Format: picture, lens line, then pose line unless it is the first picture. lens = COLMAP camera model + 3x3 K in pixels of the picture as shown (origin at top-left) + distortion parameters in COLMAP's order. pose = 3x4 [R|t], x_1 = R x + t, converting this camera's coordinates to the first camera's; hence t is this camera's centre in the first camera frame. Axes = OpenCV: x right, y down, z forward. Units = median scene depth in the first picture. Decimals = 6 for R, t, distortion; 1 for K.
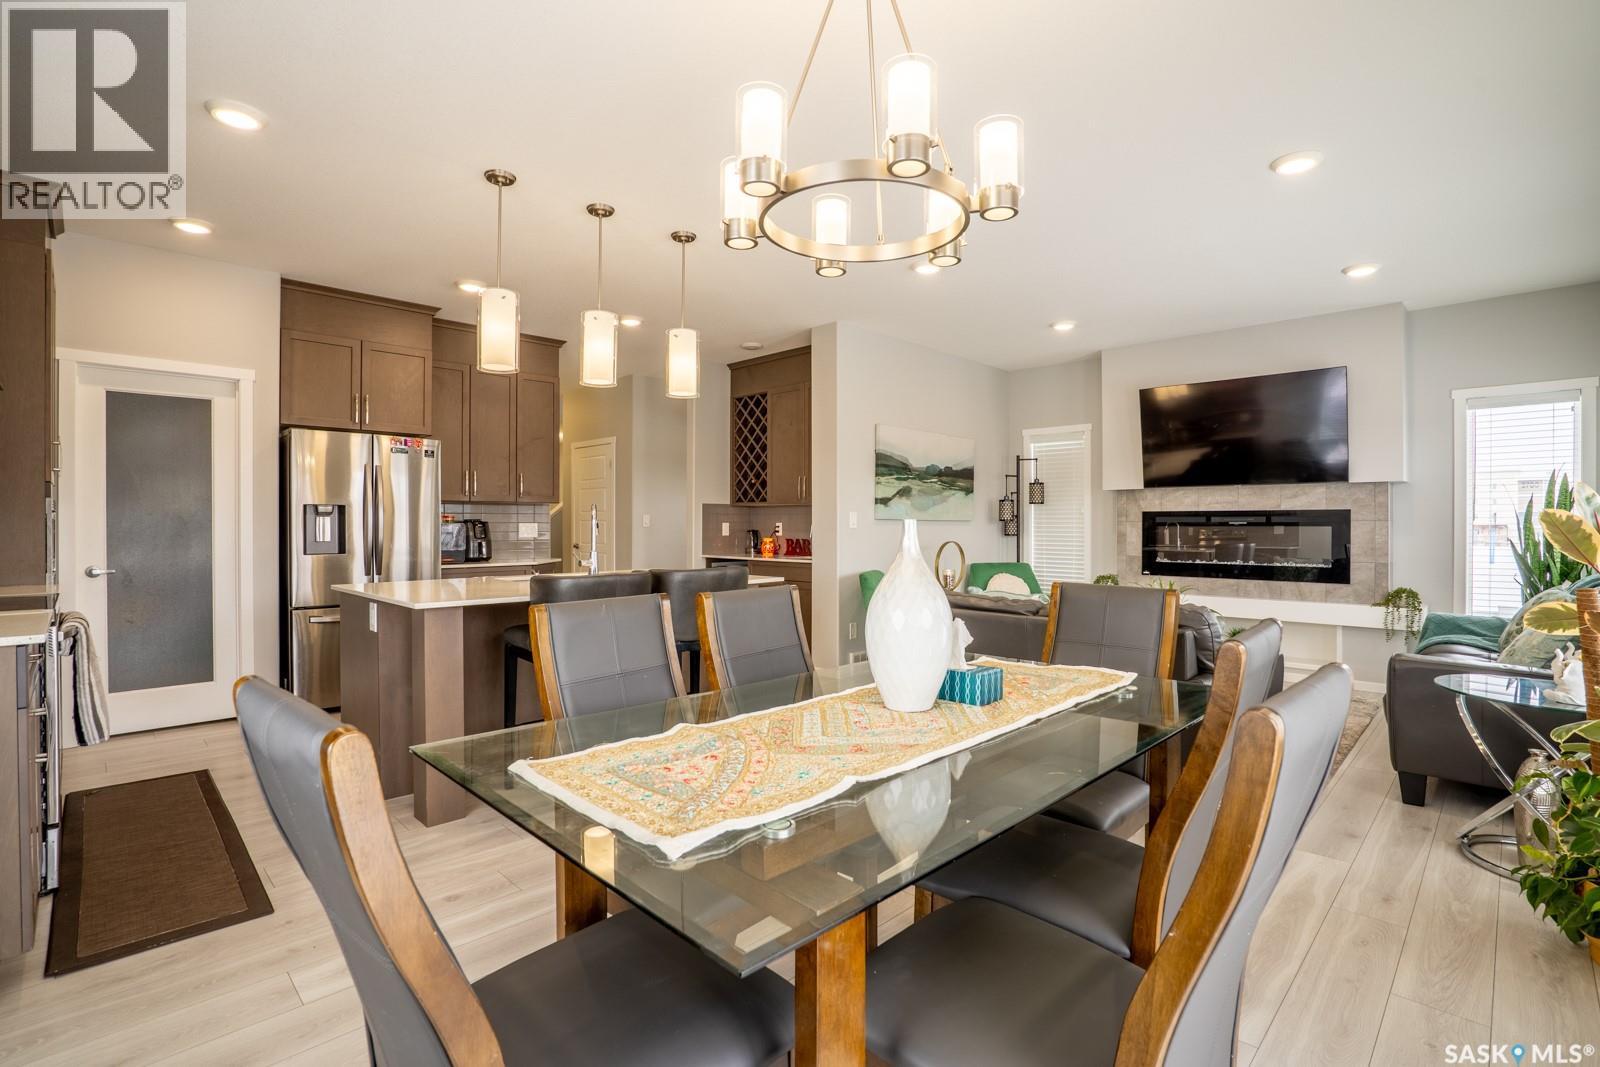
lens RADIAL K [[751.5, 0, 792.5], [0, 751.5, 535.8], [0, 0, 1]] dist [-0.042399, 0.013673]
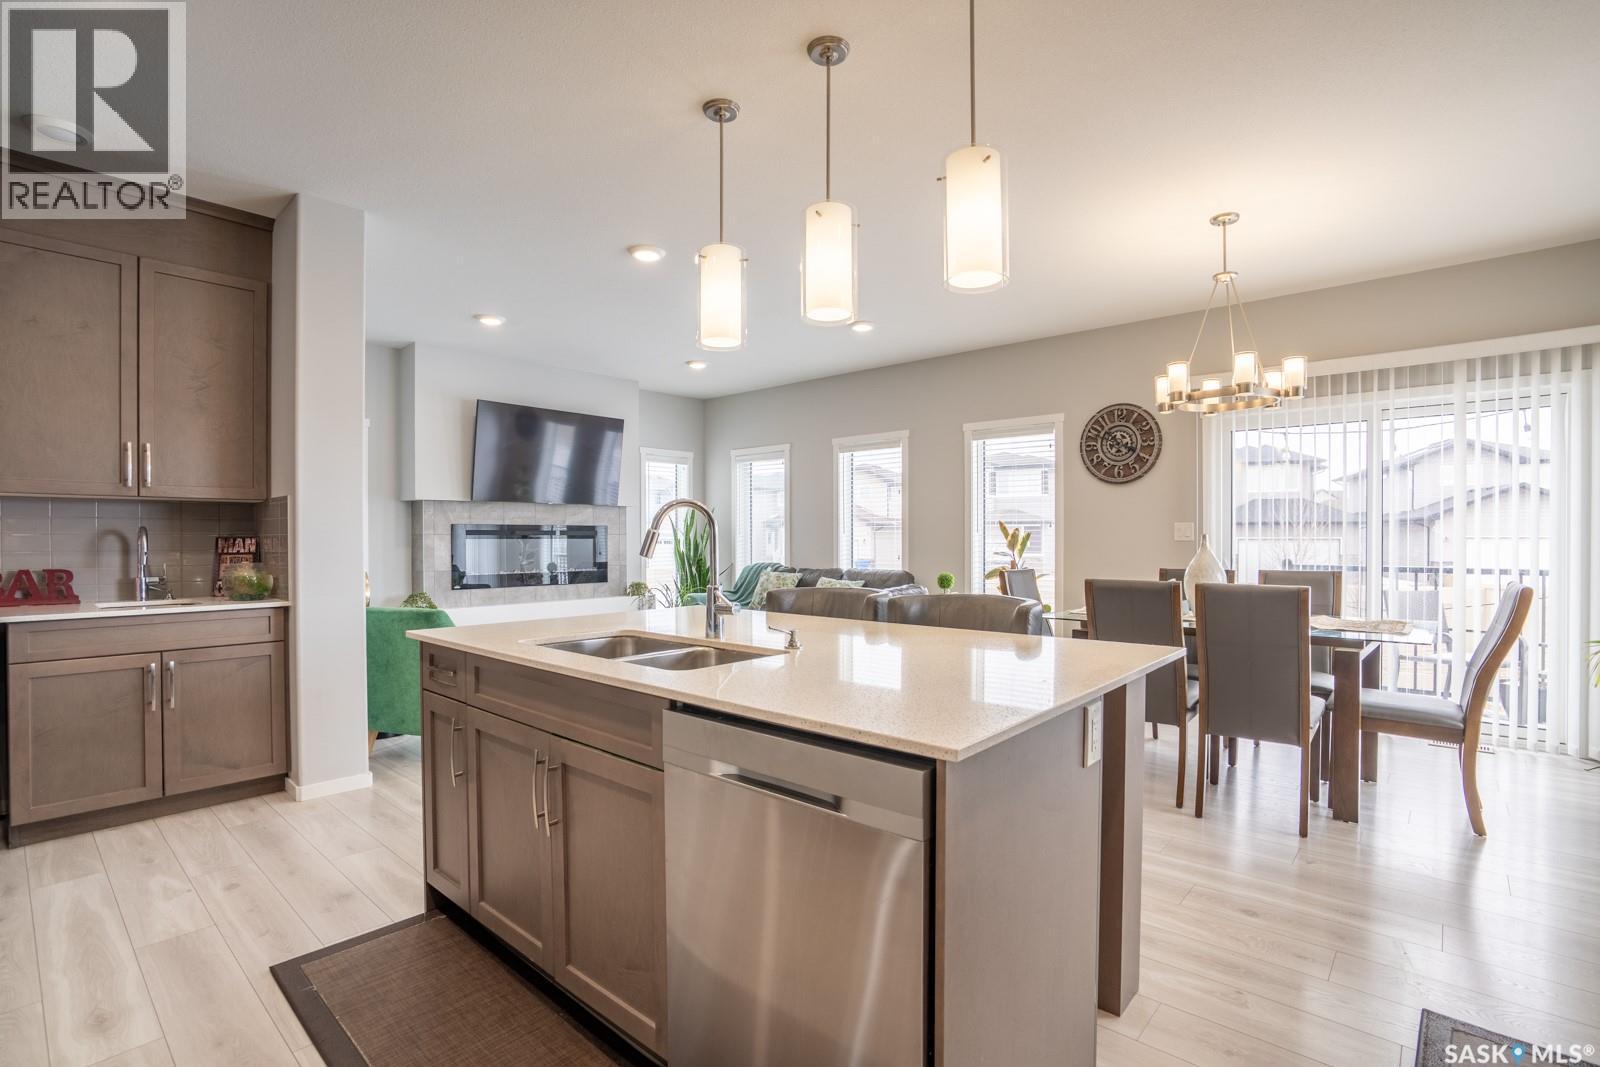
lens RADIAL K [[751.5, 0, 789.9], [0, 751.5, 529.7], [0, 0, 1]] dist [-0.042399, 0.013673]
pose [[-0.051260, 0.008645, 0.998648, -0.556345], [0.015096, 0.999855, -0.007880, -0.012276], [-0.998571, 0.014671, -0.051383, 0.673847]]
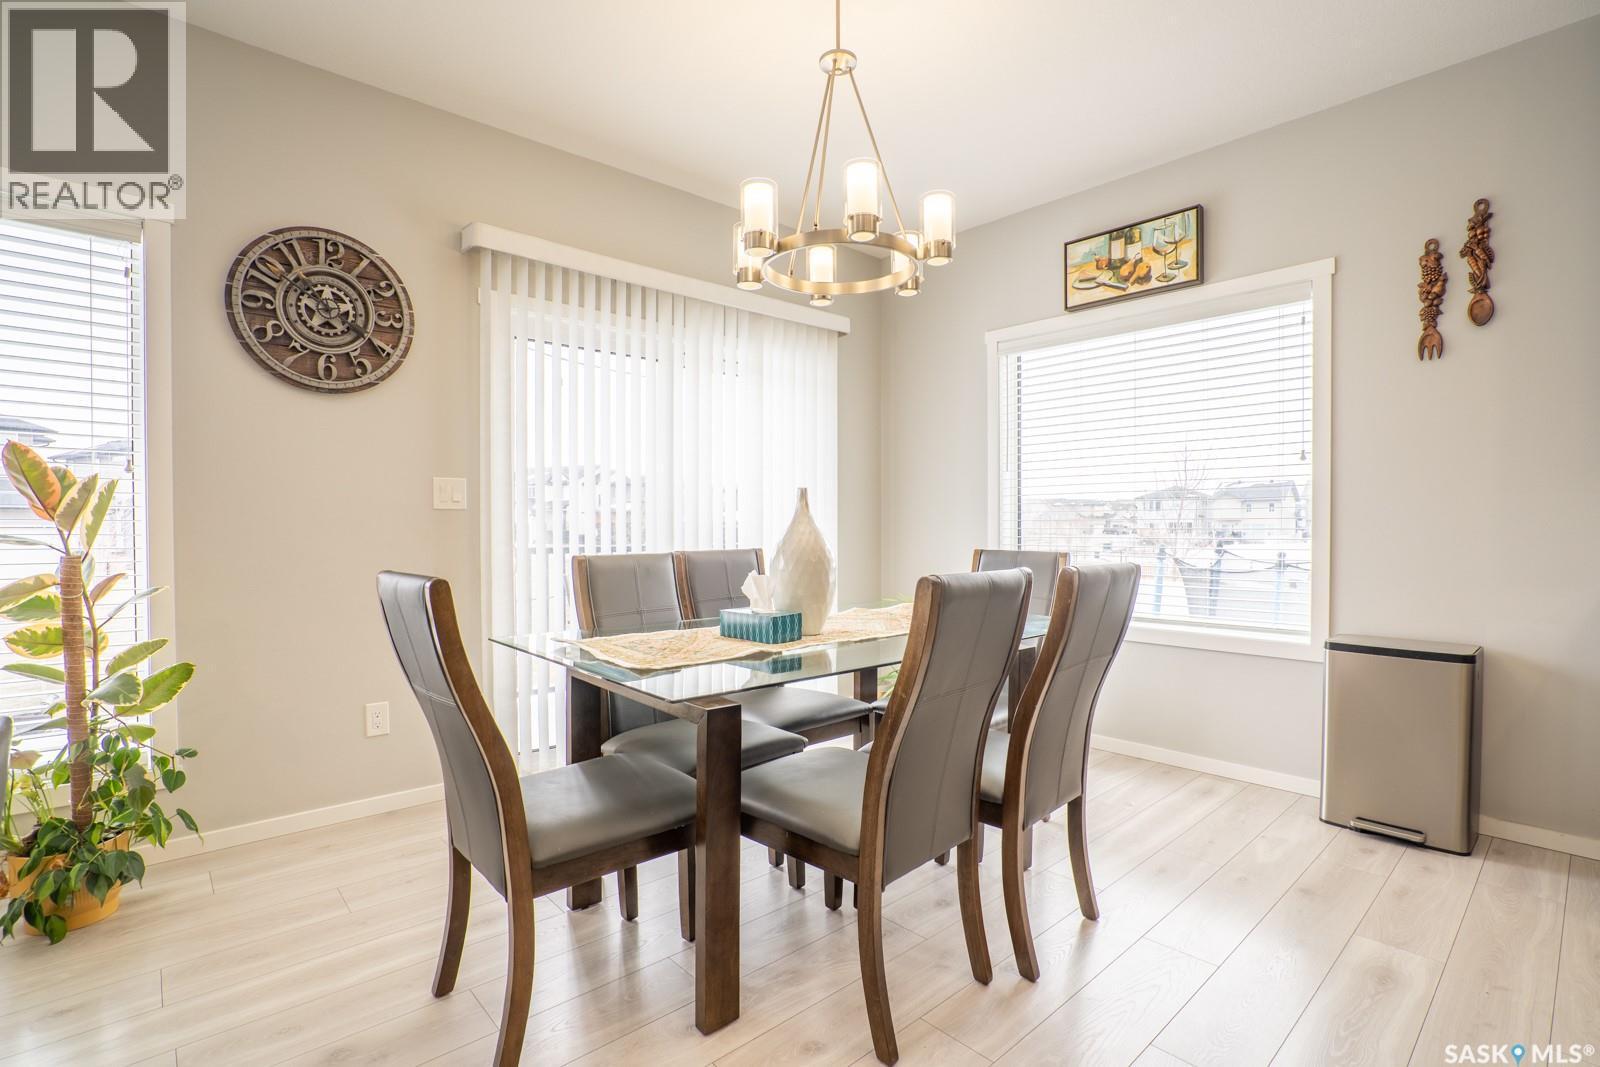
lens RADIAL K [[751.5, 0, 787.2], [0, 751.5, 539.5], [0, 0, 1]] dist [-0.042399, 0.013673]
pose [[-0.998492, 0.000351, 0.054891, 0.035394], [0.002114, 0.999484, 0.032058, 0.005462], [-0.054851, 0.032126, -0.997978, 0.655607]]
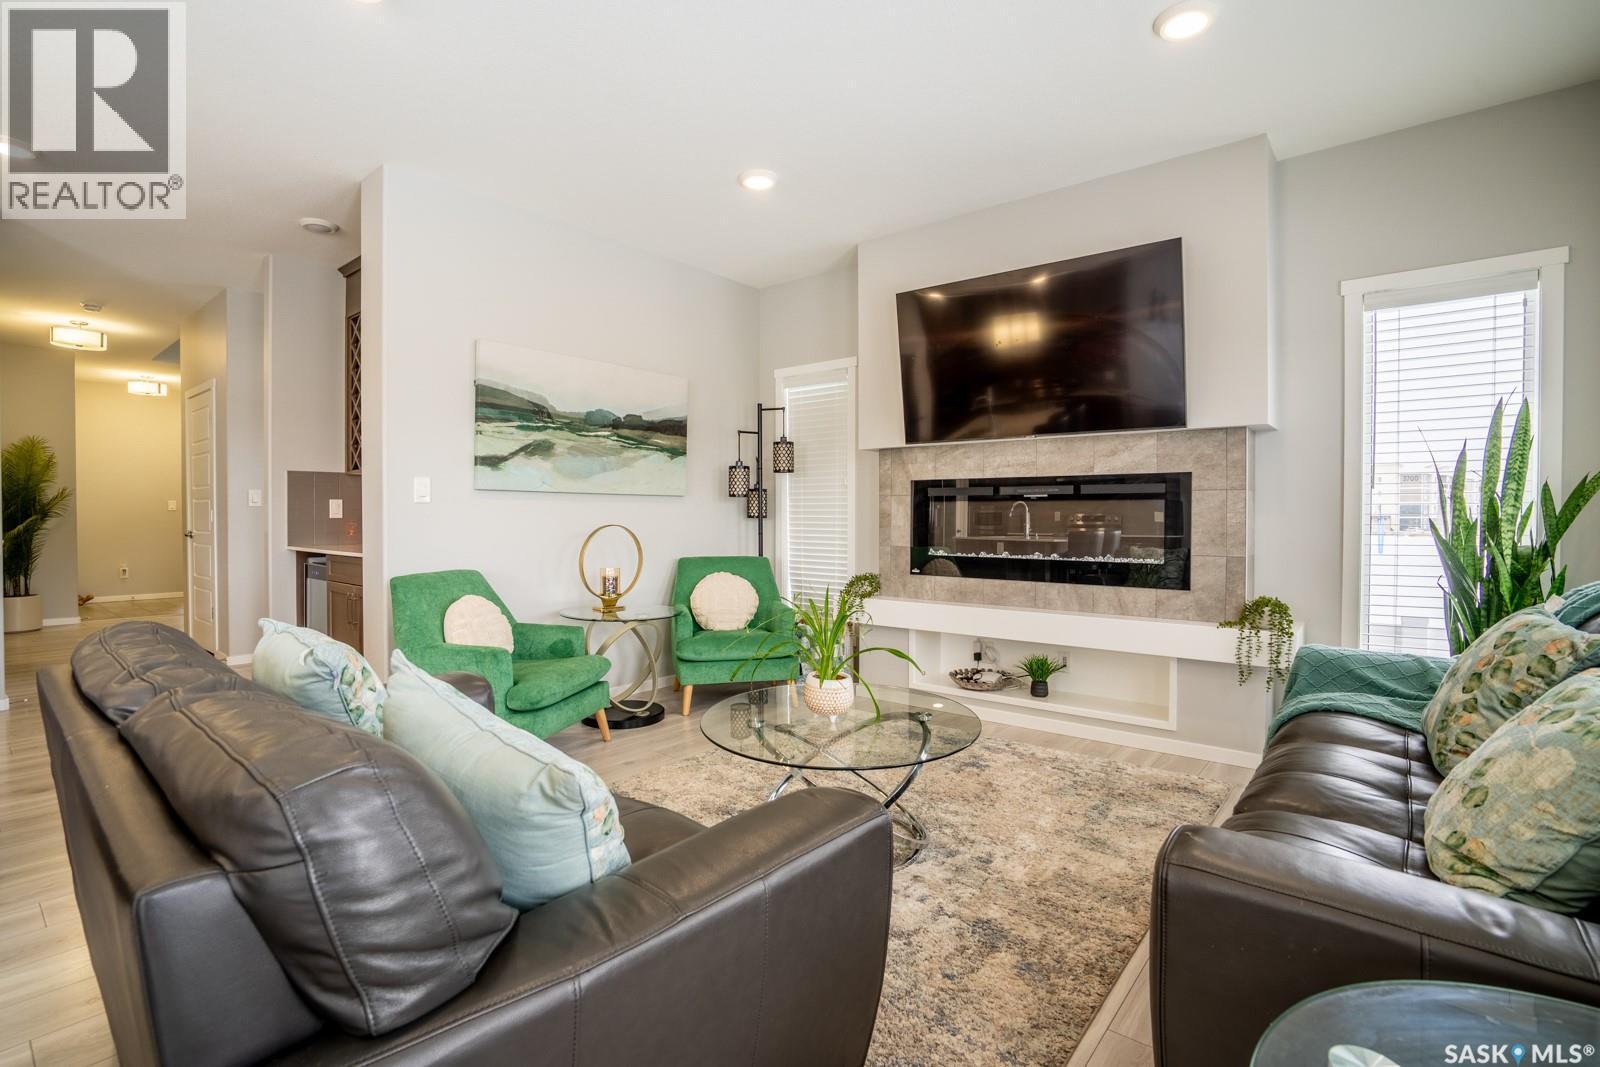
lens RADIAL K [[751.5, 0, 796.3], [0, 751.5, 535.0], [0, 0, 1]] dist [-0.042399, 0.013673]
pose [[0.995584, -0.002692, 0.093839, 0.330670], [0.001578, 0.999927, 0.011945, 0.009157], [-0.093864, -0.011745, 0.995516, 0.363963]]
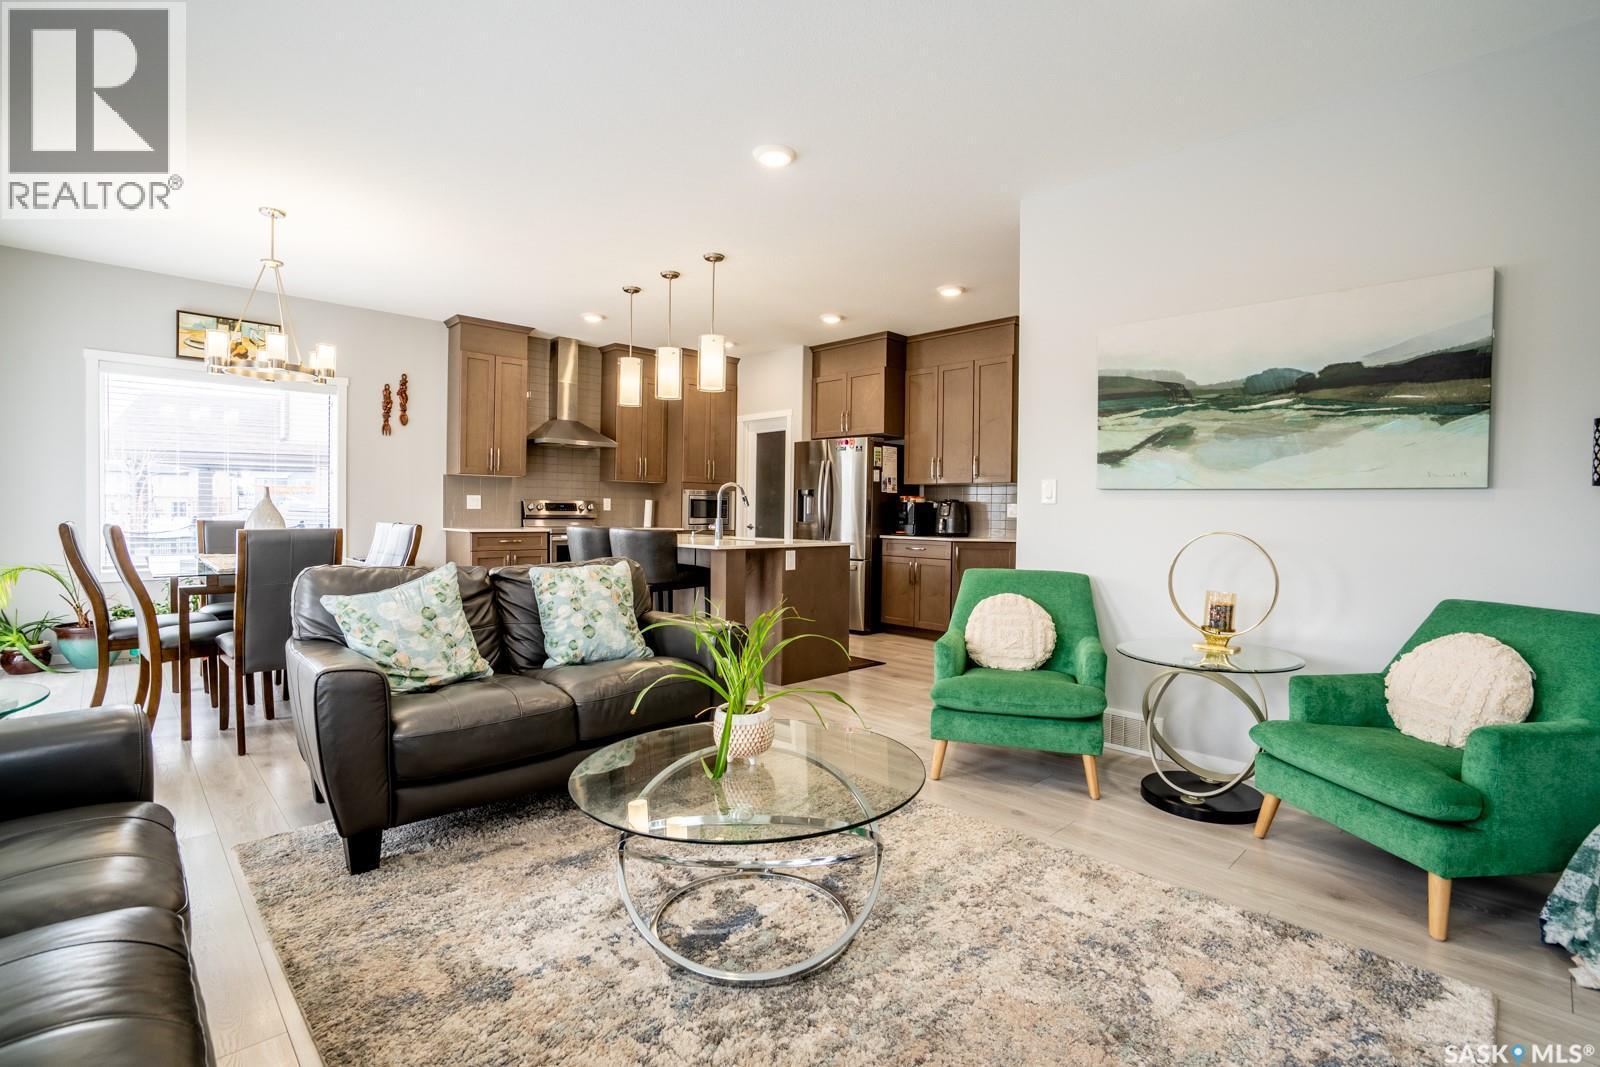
lens RADIAL K [[751.5, 0, 799.3], [0, 751.5, 527.1], [0, 0, 1]] dist [-0.042399, 0.013673]
pose [[-0.021827, 0.021713, -0.999526, 0.725047], [-0.029749, 0.999307, 0.022358, 0.001269], [0.999319, 0.030223, -0.021166, 0.804076]]
